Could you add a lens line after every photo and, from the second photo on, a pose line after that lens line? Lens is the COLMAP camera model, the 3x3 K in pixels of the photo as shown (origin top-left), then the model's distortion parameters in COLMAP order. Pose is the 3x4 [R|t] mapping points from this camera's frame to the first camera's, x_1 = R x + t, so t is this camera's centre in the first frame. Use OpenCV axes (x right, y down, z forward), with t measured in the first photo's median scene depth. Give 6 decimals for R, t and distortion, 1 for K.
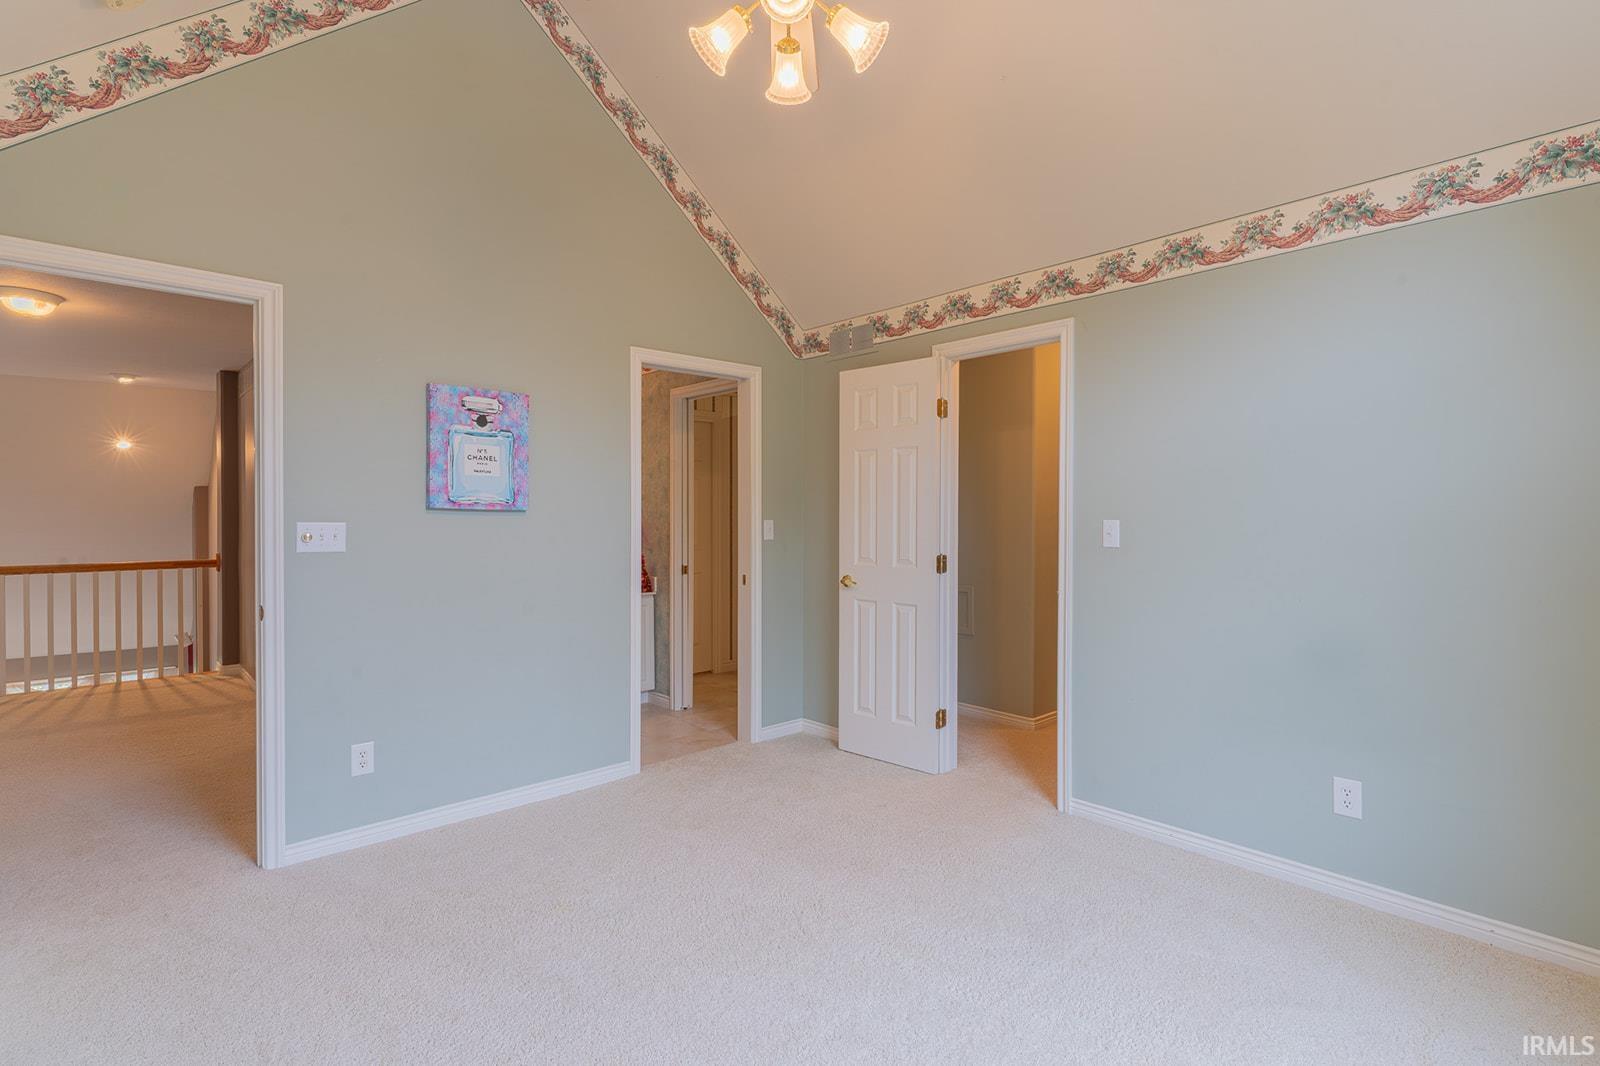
lens RADIAL K [[783.2, 0, 809.1], [0, 783.2, 531.0], [0, 0, 1]] dist [0.004610, 0.001200]
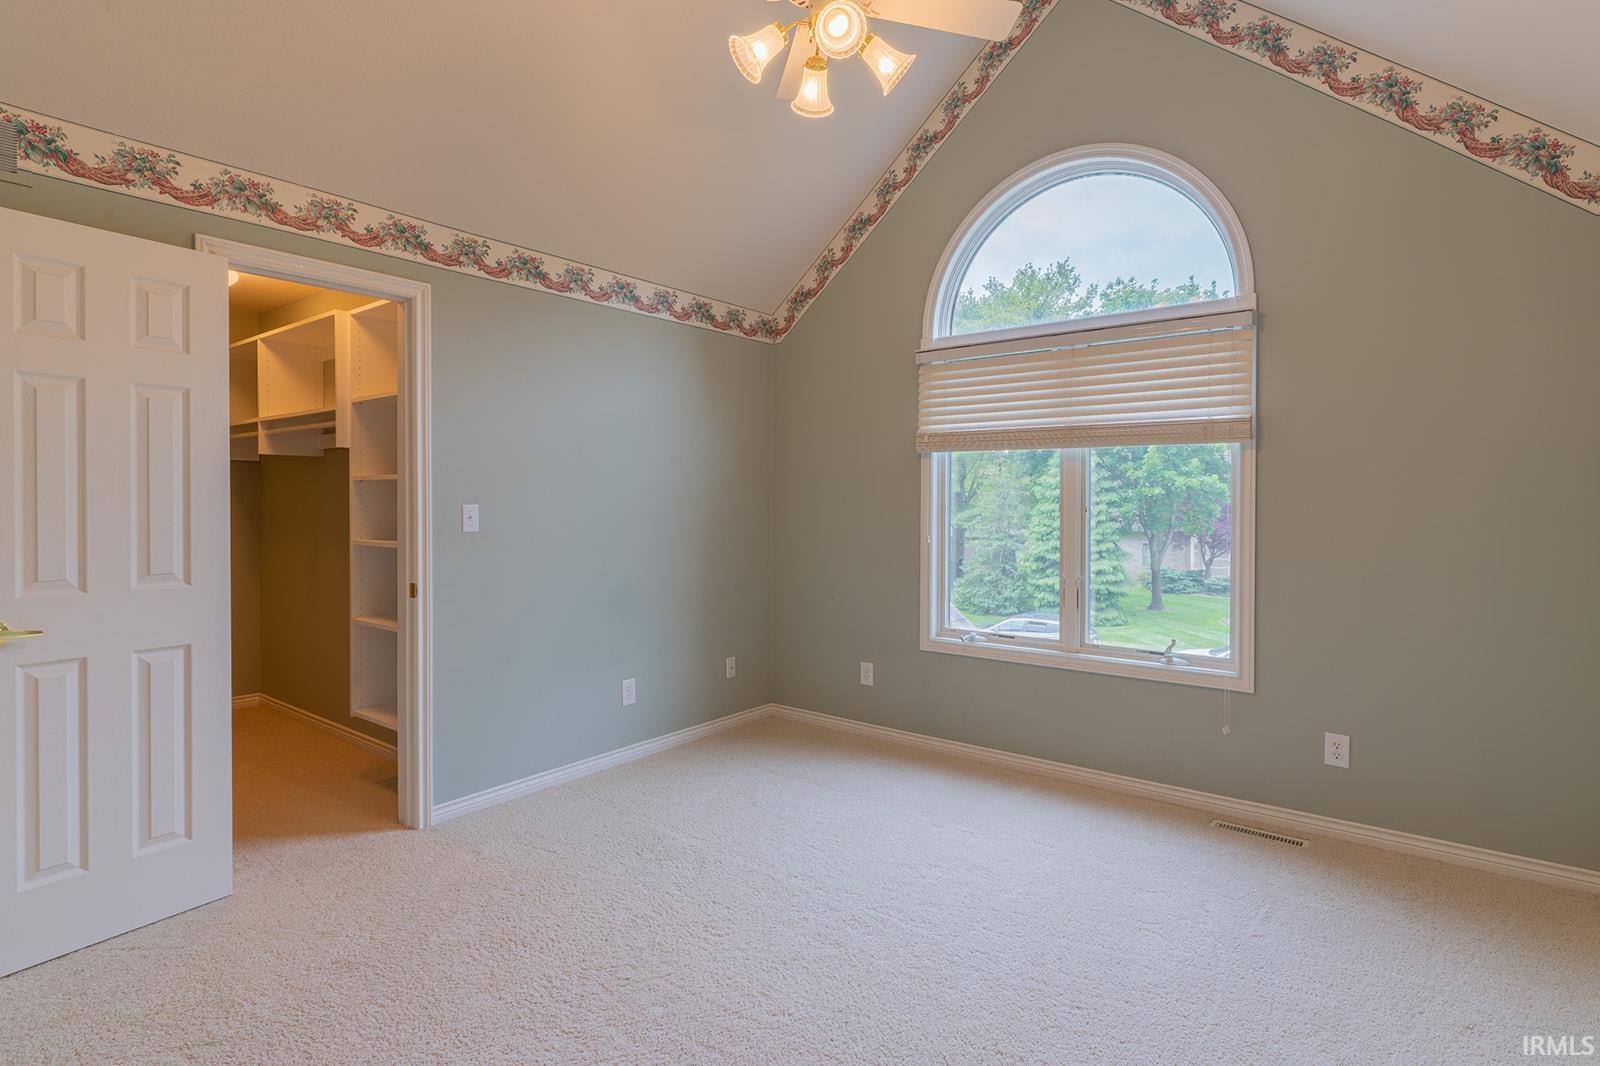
lens RADIAL K [[796.9, 0, 820.3], [0, 796.9, 525.7], [0, 0, 1]] dist [0.000381, -0.000315]
pose [[-0.179197, -0.028988, 0.983386, -0.667481], [0.023705, 0.999148, 0.033772, -0.010457], [-0.983528, 0.029363, -0.178357, 0.721932]]
